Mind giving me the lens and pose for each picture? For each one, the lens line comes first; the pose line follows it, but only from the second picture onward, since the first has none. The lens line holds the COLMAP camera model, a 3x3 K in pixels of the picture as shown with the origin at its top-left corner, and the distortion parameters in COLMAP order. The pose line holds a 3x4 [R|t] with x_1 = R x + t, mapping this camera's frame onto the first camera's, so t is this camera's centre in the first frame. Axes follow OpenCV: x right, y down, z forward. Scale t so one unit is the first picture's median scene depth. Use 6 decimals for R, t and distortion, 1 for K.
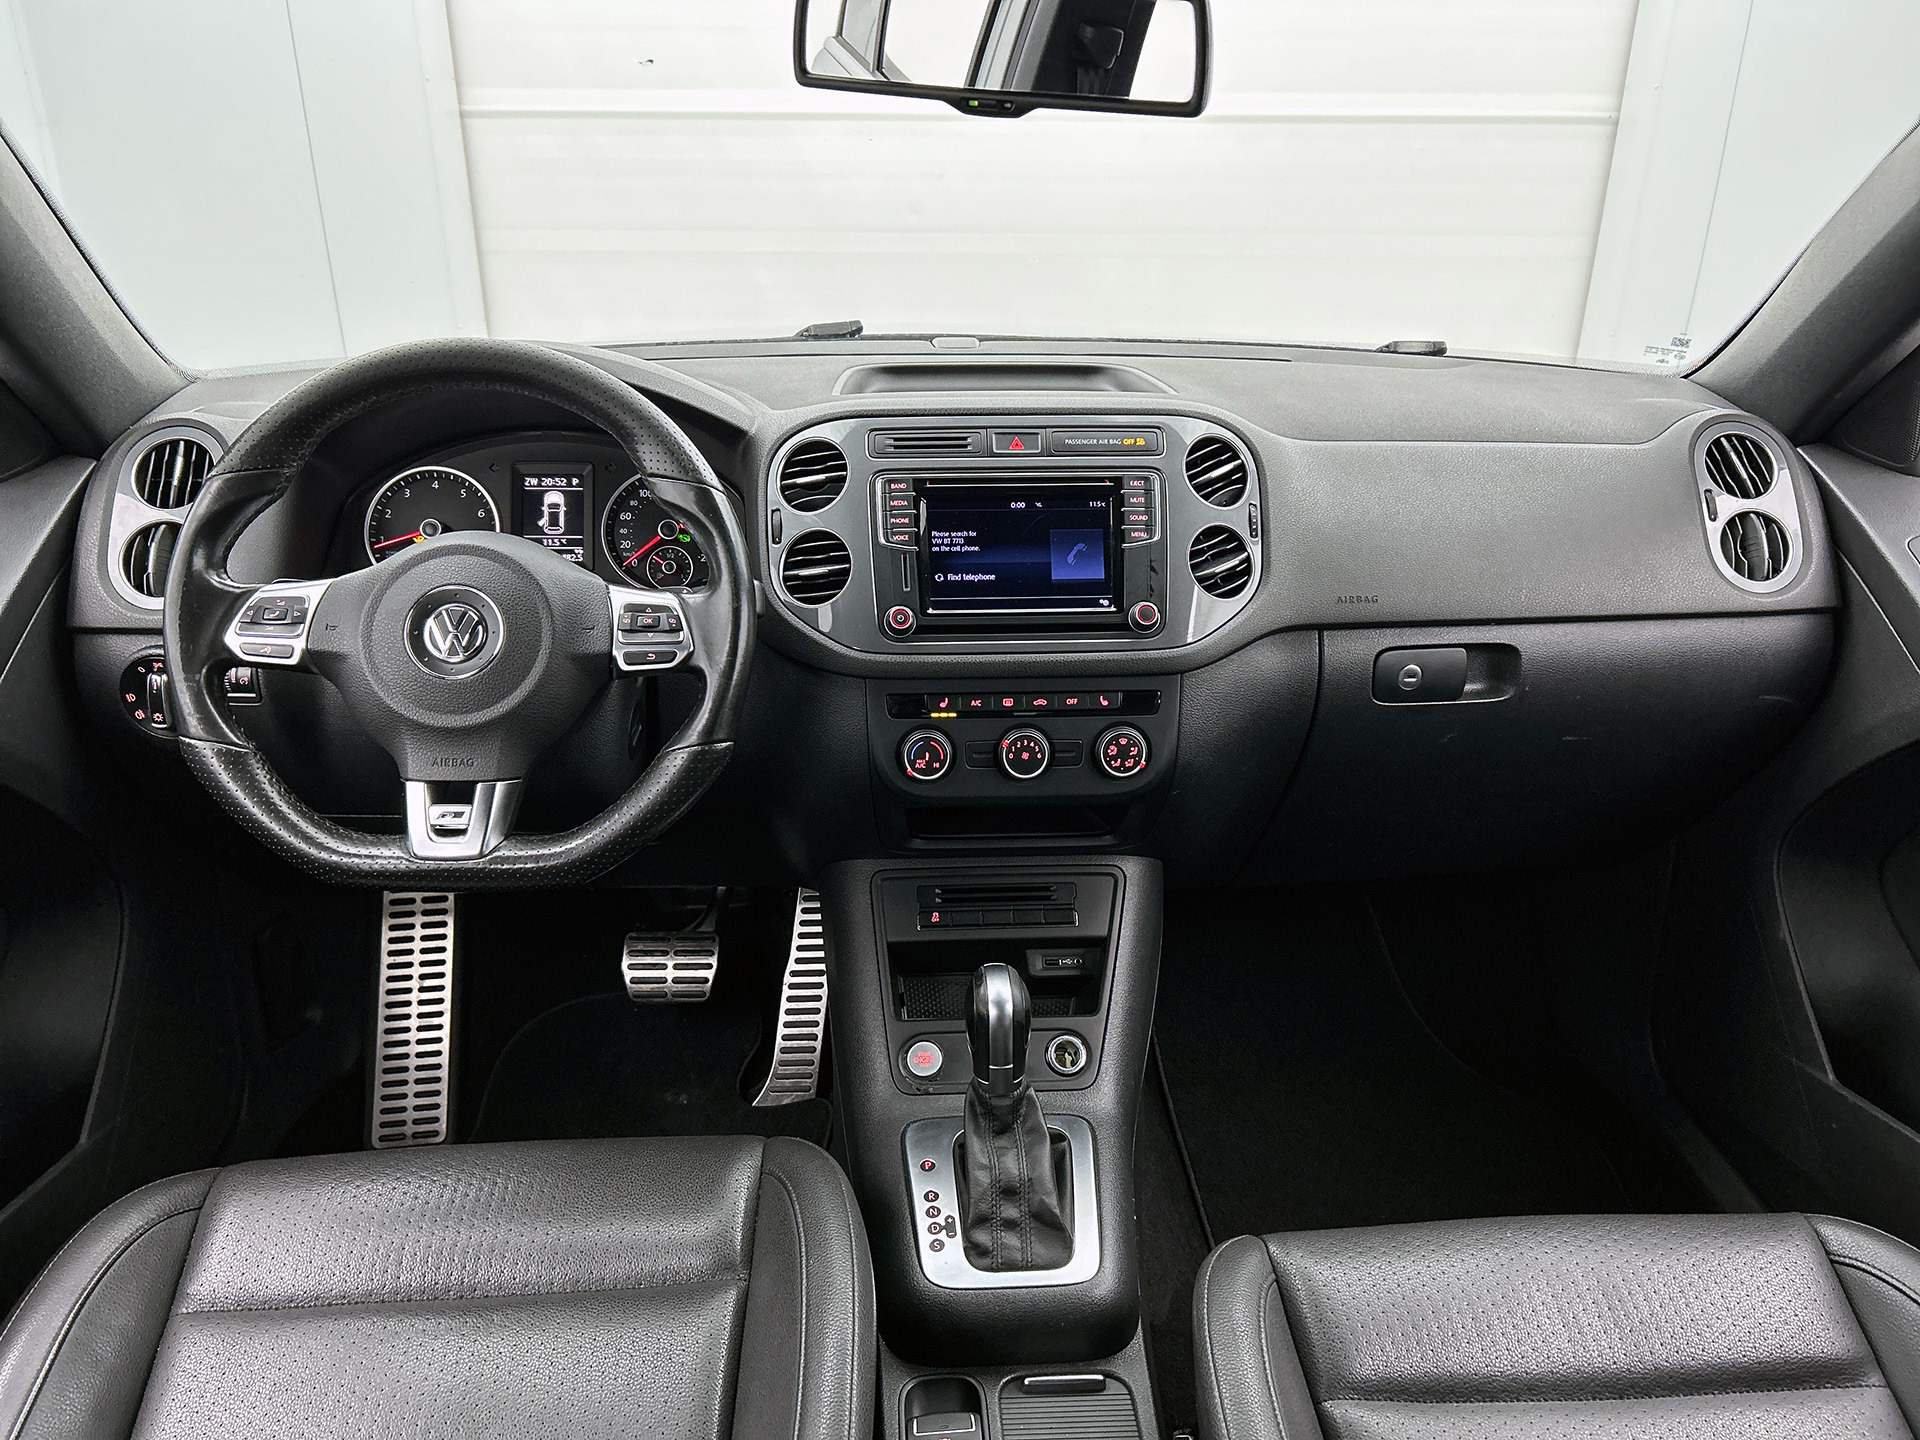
lens RADIAL K [[1458.3, 0, 983.1], [0, 1458.3, 717.1], [0, 0, 1]] dist [0.050082, -0.073870]
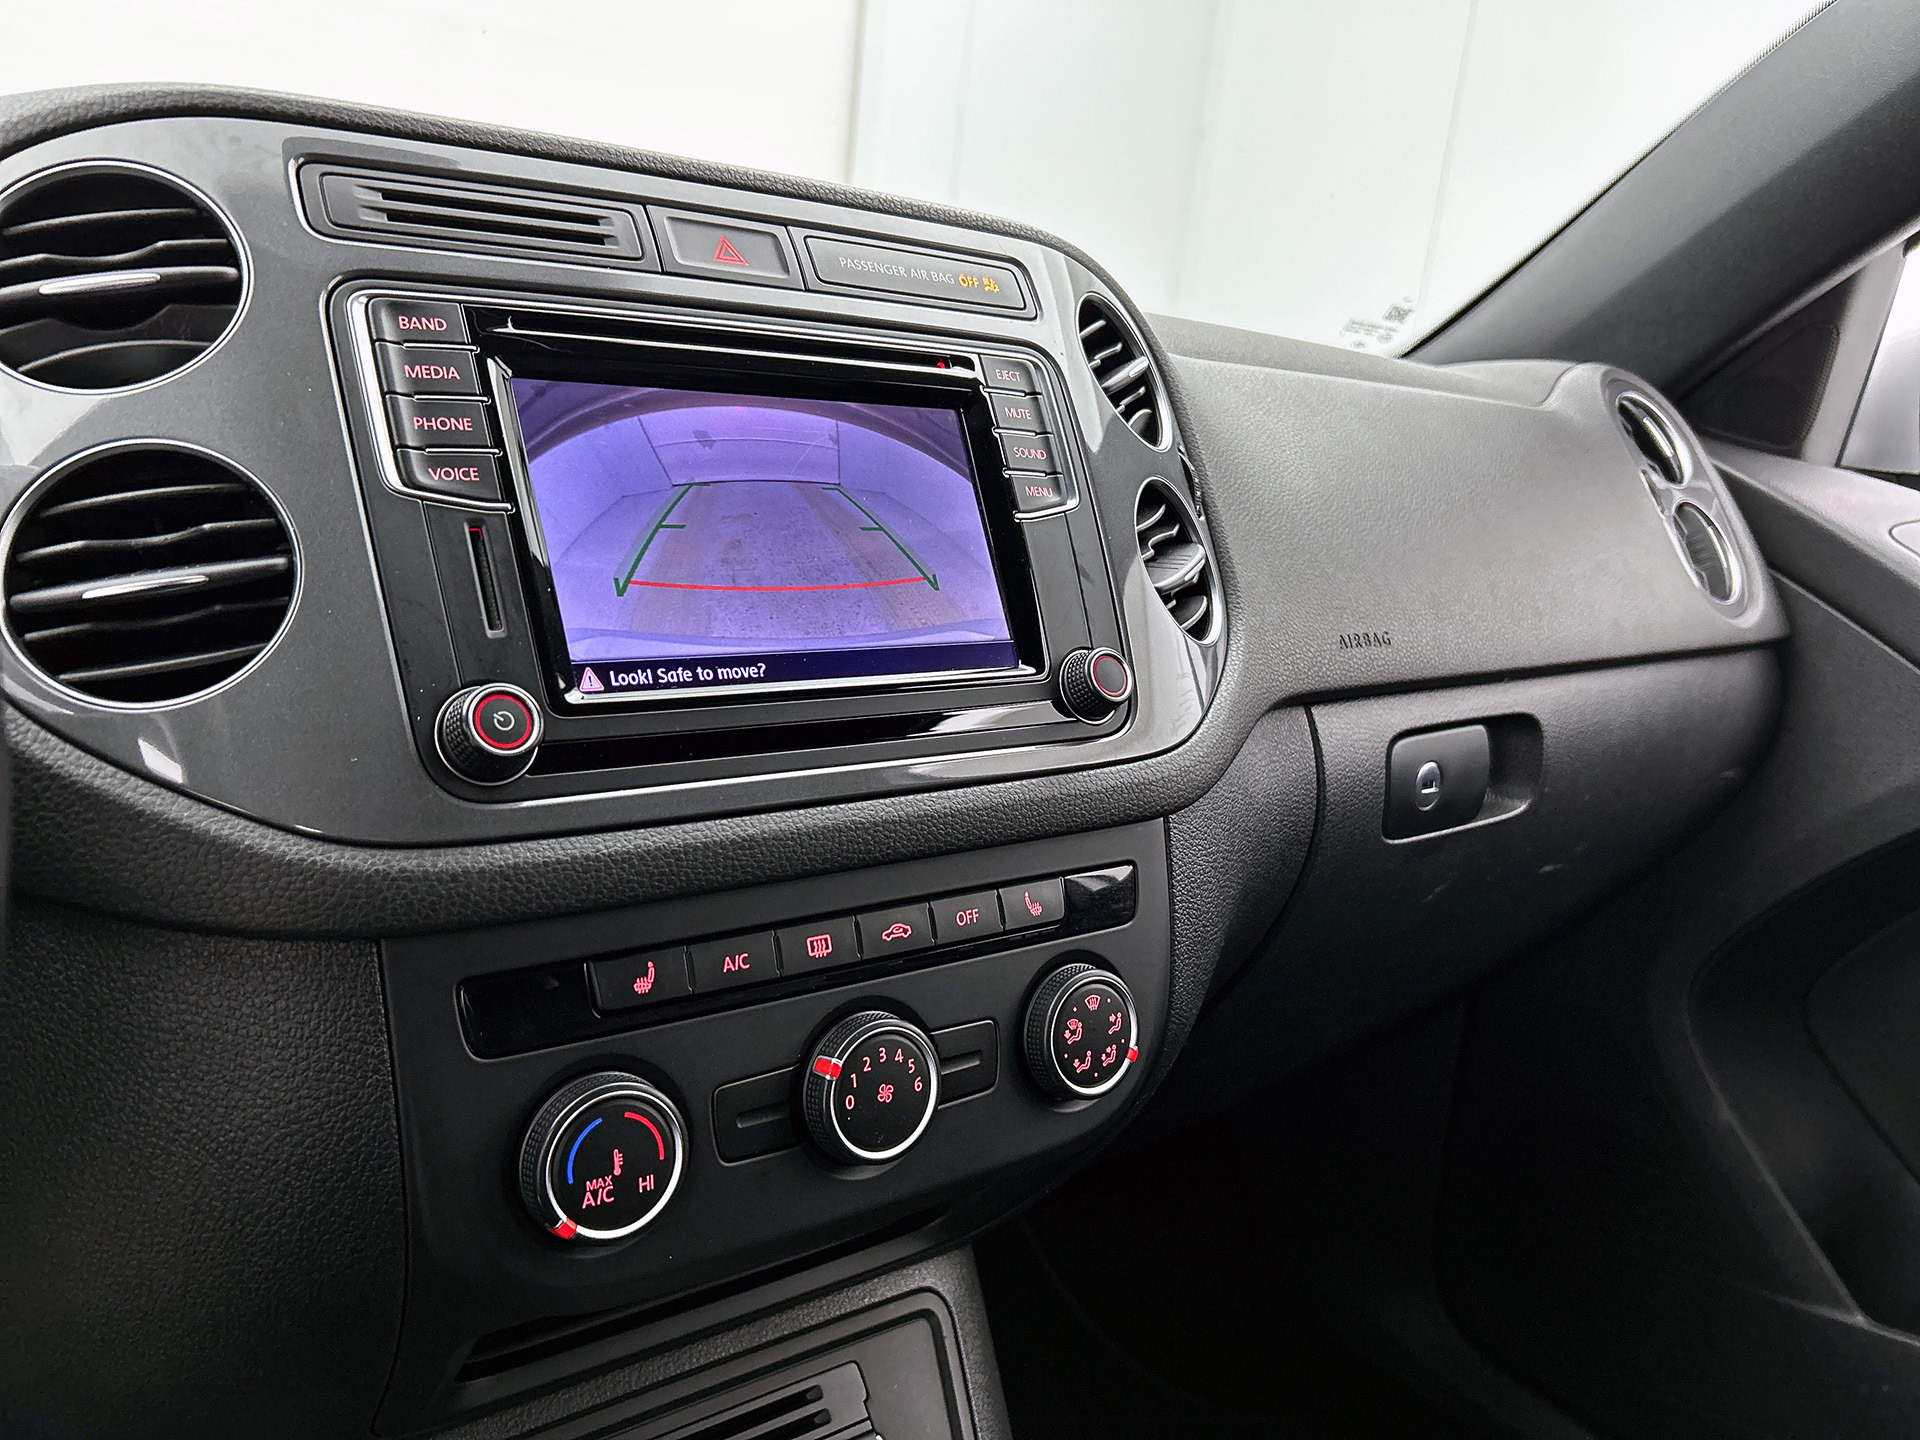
lens RADIAL K [[1458.3, 0, 969.7], [0, 1458.3, 707.2], [0, 0, 1]] dist [0.050082, -0.073870]
pose [[0.836107, -0.058415, 0.545447, -0.138063], [0.128953, 0.987381, -0.091927, -0.029325], [-0.533194, 0.147198, 0.833089, 0.674907]]
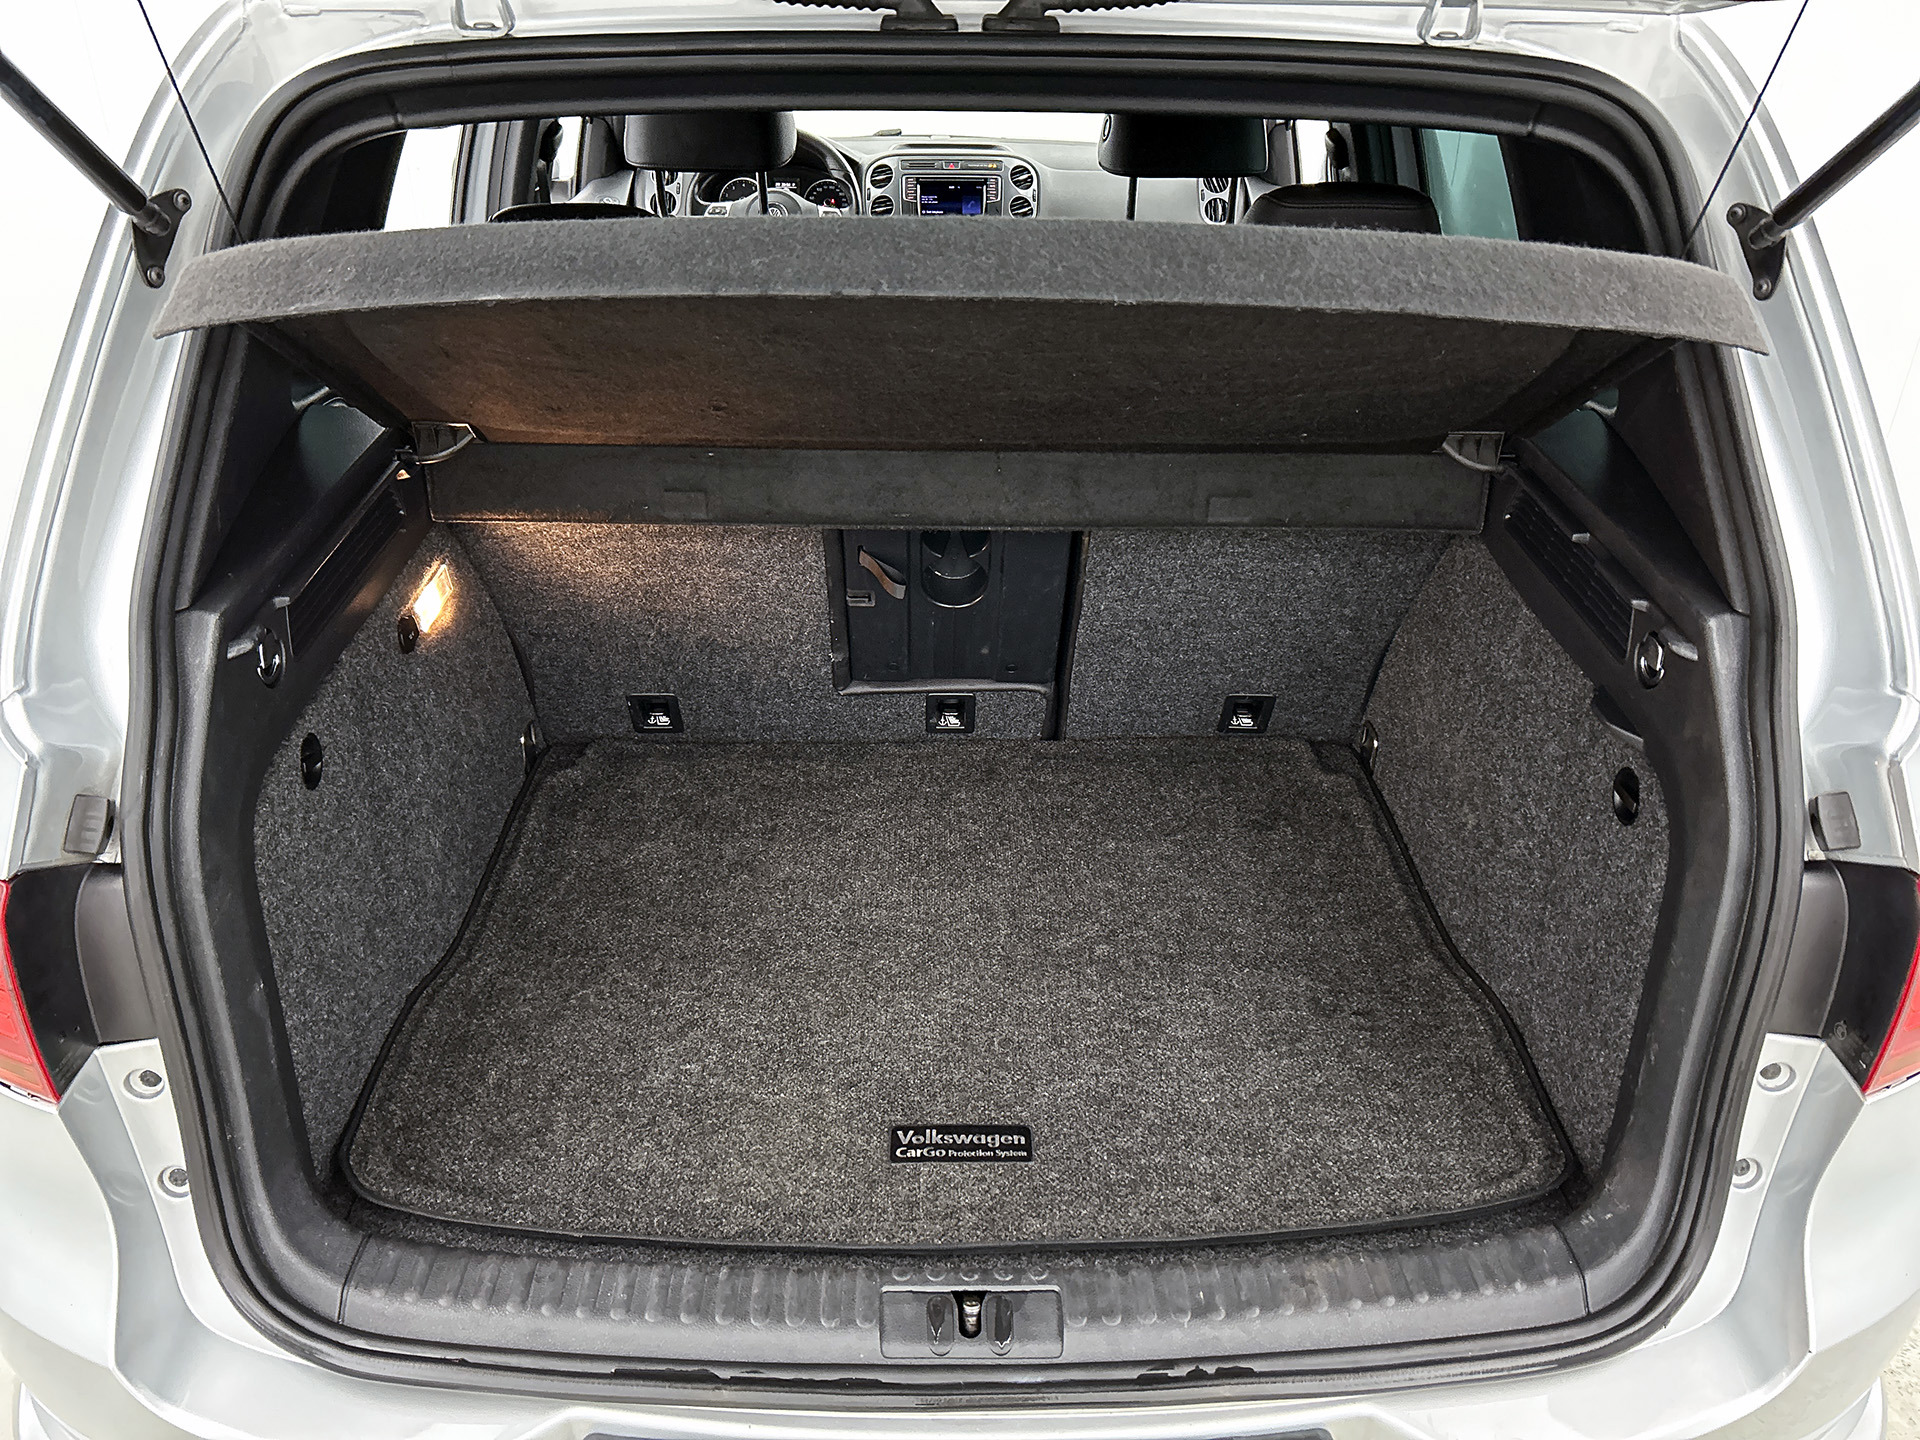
lens RADIAL K [[1458.3, 0, 960.8], [0, 1458.3, 718.5], [0, 0, 1]] dist [0.050082, -0.073870]
pose [[0.998867, 0.025878, -0.039947, 0.187216], [-0.022504, 0.996319, 0.082712, 0.669548], [0.041941, -0.081719, 0.995773, -2.002331]]
